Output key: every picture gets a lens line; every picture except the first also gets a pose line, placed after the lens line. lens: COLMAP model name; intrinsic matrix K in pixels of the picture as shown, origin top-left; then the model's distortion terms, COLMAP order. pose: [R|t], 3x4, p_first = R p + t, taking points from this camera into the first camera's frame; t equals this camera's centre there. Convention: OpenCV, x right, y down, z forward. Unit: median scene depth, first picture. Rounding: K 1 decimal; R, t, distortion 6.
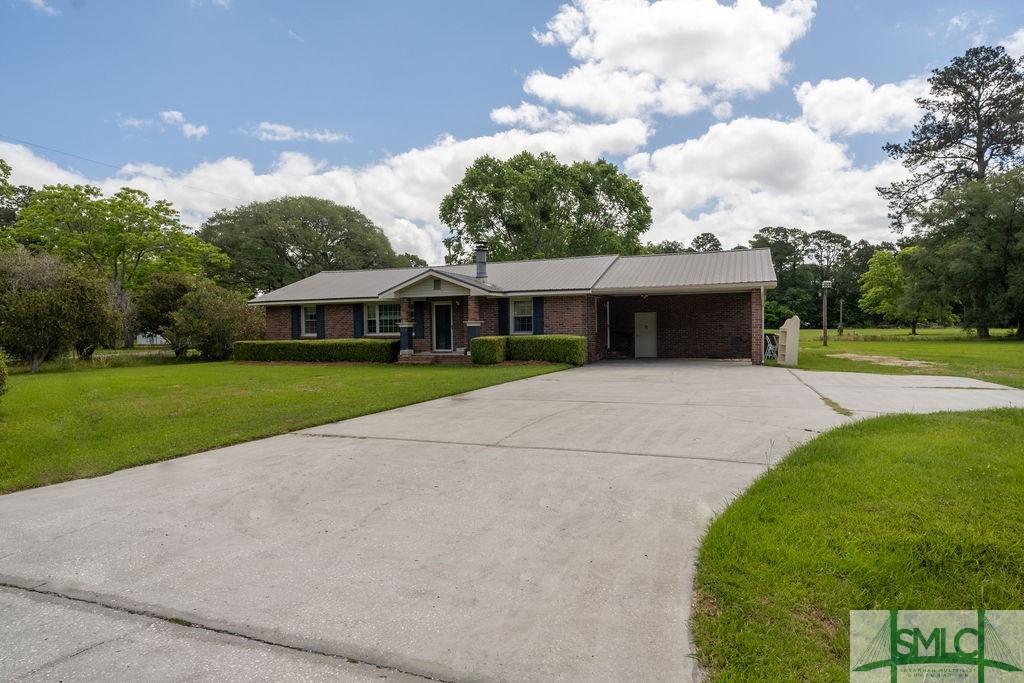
lens RADIAL K [[584.9, 0, 509.9], [0, 584.9, 339.4], [0, 0, 1]] dist [0.005929, -0.002568]
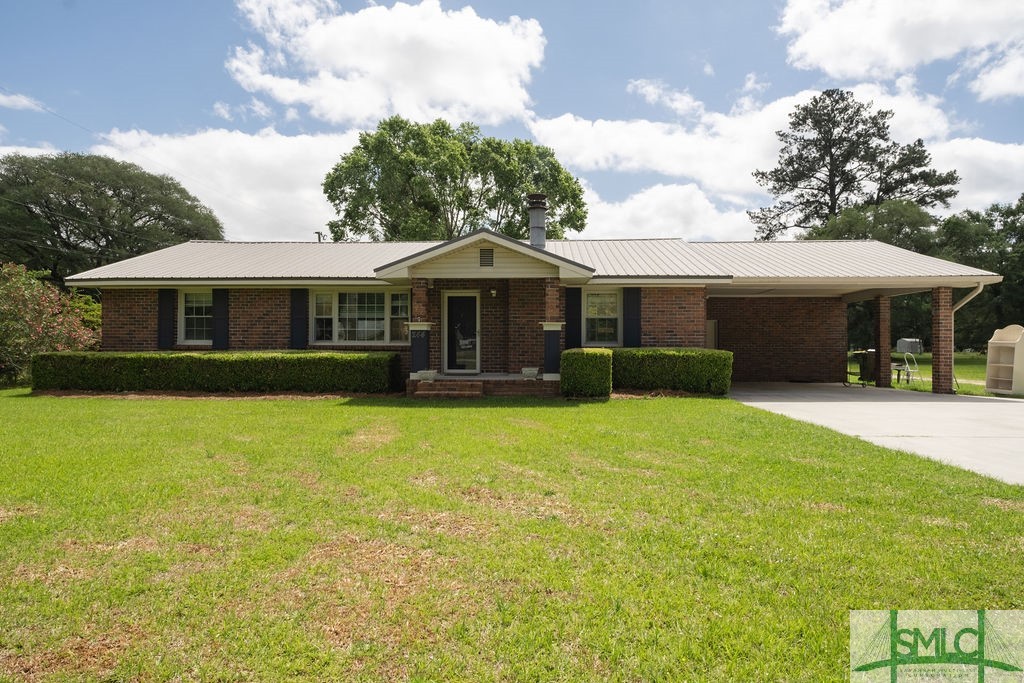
lens RADIAL K [[584.9, 0, 506.5], [0, 584.9, 342.3], [0, 0, 1]] dist [0.005929, -0.002568]
pose [[0.947514, 0.017238, 0.319249, -0.236337], [-0.010194, 0.999667, -0.023720, 0.002696], [-0.319552, 0.019221, 0.947374, 0.366777]]
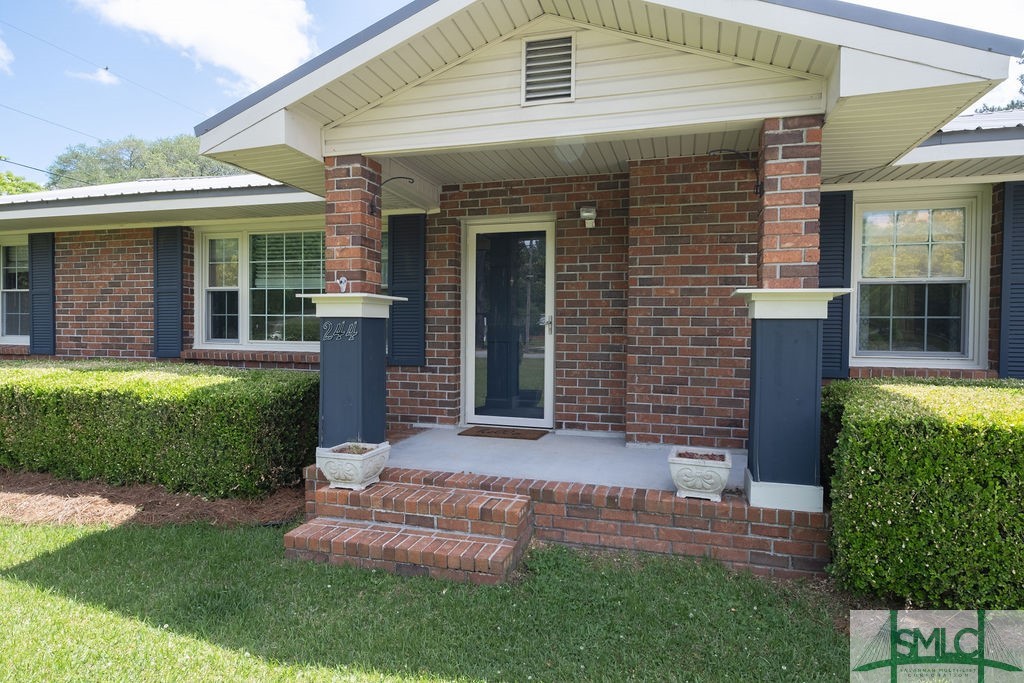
lens RADIAL K [[584.9, 0, 505.1], [0, 584.9, 338.0], [0, 0, 1]] dist [0.005929, -0.002568]
pose [[0.996135, 0.021749, 0.085104, -0.121994], [-0.021505, 0.999762, -0.003784, -0.012711], [-0.085166, 0.001939, 0.996365, 0.681096]]
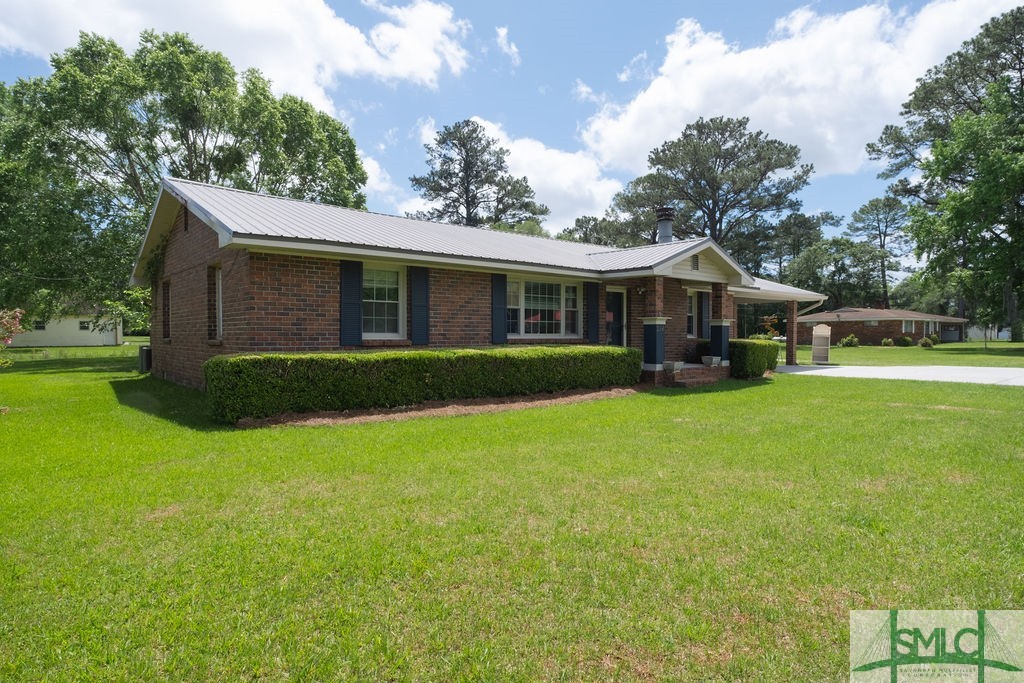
lens RADIAL K [[584.9, 0, 513.0], [0, 584.9, 341.1], [0, 0, 1]] dist [0.005929, -0.002568]
pose [[0.444674, 0.003741, 0.895685, -0.660973], [0.008586, 0.999928, -0.008439, -0.000099], [-0.895651, 0.011443, 0.444609, 0.729046]]
